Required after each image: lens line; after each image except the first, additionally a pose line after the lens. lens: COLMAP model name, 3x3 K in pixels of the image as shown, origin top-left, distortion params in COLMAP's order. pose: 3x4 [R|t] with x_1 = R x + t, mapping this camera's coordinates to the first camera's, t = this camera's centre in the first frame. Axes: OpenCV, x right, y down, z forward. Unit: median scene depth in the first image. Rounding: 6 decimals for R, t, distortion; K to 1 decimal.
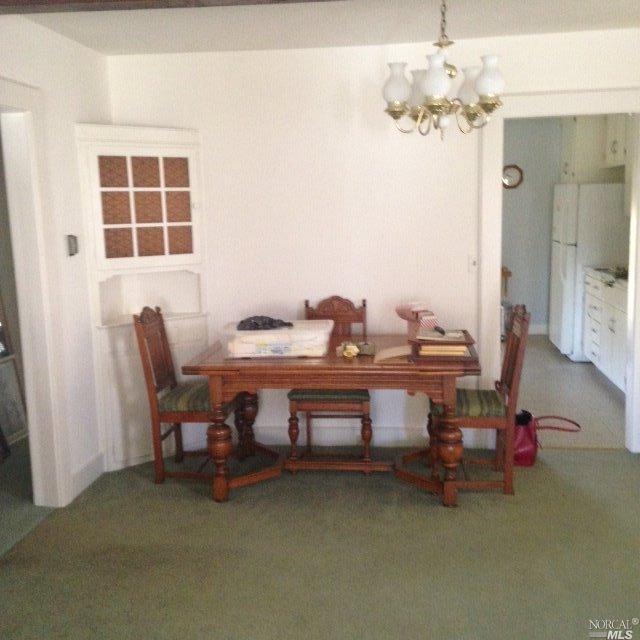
lens RADIAL K [[774.7, 0, 320.0], [0, 774.7, 320.0], [0, 0, 1]] dist [0.158471, -0.021478]
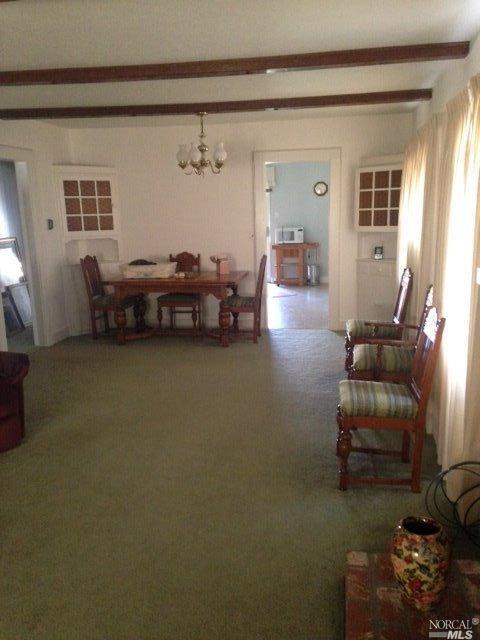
lens RADIAL K [[567.4, 0, 240.0], [0, 567.4, 320.0], [0, 0, 1]] dist [0.177979, -0.246132]
pose [[0.999391, 0.008212, -0.033904, 0.223898], [-0.006411, 0.998580, 0.052895, 0.068707], [0.034290, -0.052645, 0.998024, -0.489474]]
